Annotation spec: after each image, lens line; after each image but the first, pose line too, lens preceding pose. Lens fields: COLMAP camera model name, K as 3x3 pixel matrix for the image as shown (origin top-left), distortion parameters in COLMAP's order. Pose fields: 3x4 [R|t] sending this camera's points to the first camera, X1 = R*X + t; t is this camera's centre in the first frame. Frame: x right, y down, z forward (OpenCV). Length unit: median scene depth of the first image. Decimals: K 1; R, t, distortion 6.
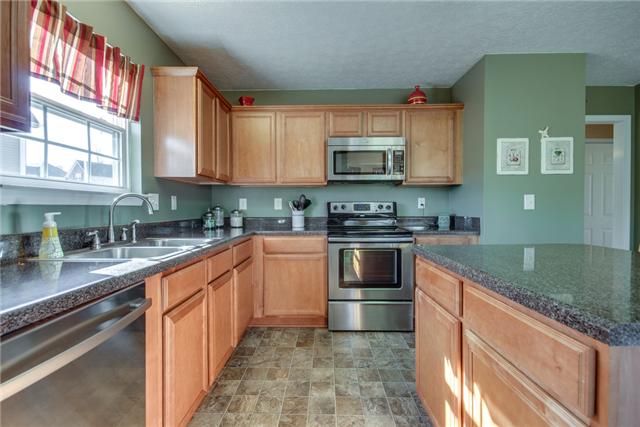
lens RADIAL K [[287.6, 0, 320.0], [0, 287.6, 213.5], [0, 0, 1]] dist [0.000645, -0.000169]
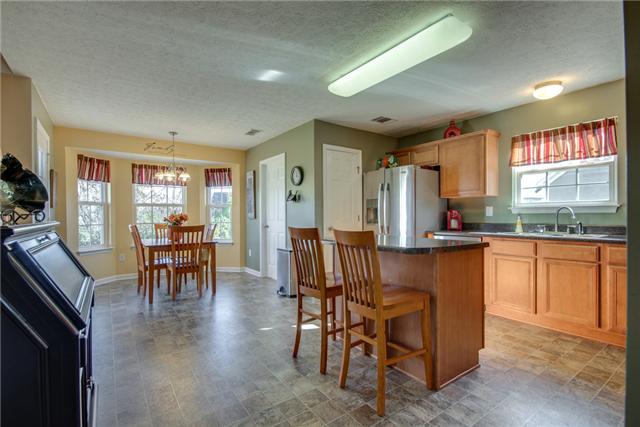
lens RADIAL K [[287.6, 0, 320.0], [0, 287.6, 213.5], [0, 0, 1]] dist [0.000645, -0.000169]
pose [[-0.792537, 0.001596, -0.609822, 1.055114], [-0.002247, 0.999982, 0.005537, -0.019895], [0.609820, 0.005759, -0.792519, 0.932171]]
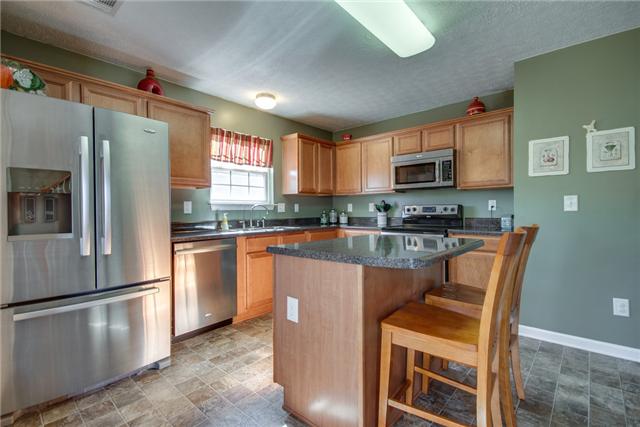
lens RADIAL K [[301.5, 0, 336.3], [0, 301.5, 215.3], [0, 0, 1]] dist [0.000350, -0.000127]
pose [[0.776754, 0.006716, -0.629768, 0.757828], [-0.005818, 0.999977, 0.003488, -0.000133], [0.629777, 0.000955, 0.776775, -0.247243]]
